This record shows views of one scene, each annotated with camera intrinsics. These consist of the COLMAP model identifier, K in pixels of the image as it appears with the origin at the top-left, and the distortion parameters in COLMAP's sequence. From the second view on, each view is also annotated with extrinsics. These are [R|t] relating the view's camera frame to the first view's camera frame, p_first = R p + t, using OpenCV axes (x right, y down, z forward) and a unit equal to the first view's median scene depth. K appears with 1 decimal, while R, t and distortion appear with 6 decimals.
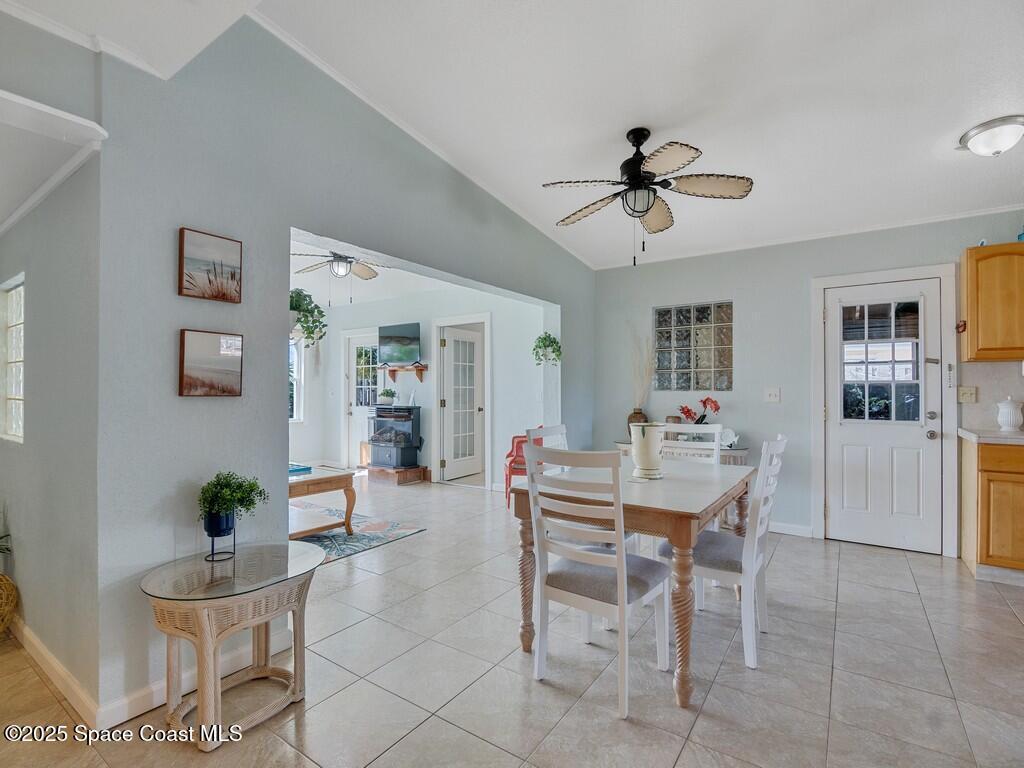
lens RADIAL K [[506.6, 0, 501.6], [0, 506.6, 388.2], [0, 0, 1]] dist [-0.014756, -0.001459]
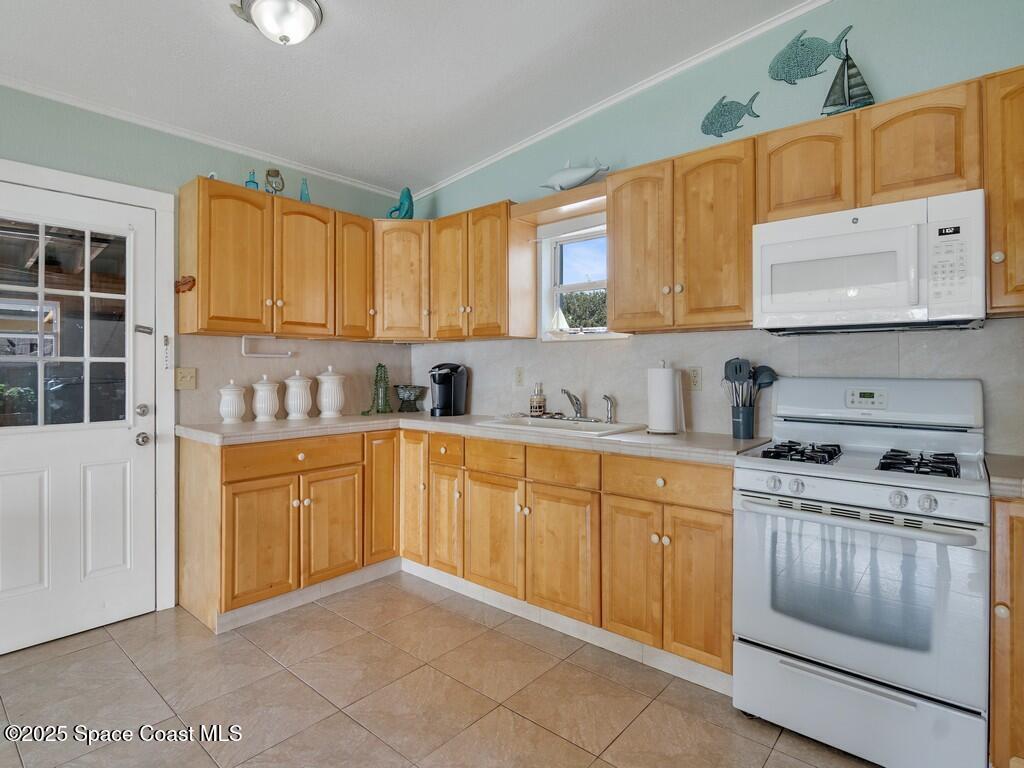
lens RADIAL K [[547.9, 0, 502.1], [0, 547.9, 366.0], [0, 0, 1]] dist [-0.007227, 0.000087]
pose [[0.129408, 0.006189, 0.991572, 0.194746], [0.000923, 0.999979, -0.006362, -0.000033], [-0.991591, 0.001738, 0.129400, 0.433329]]
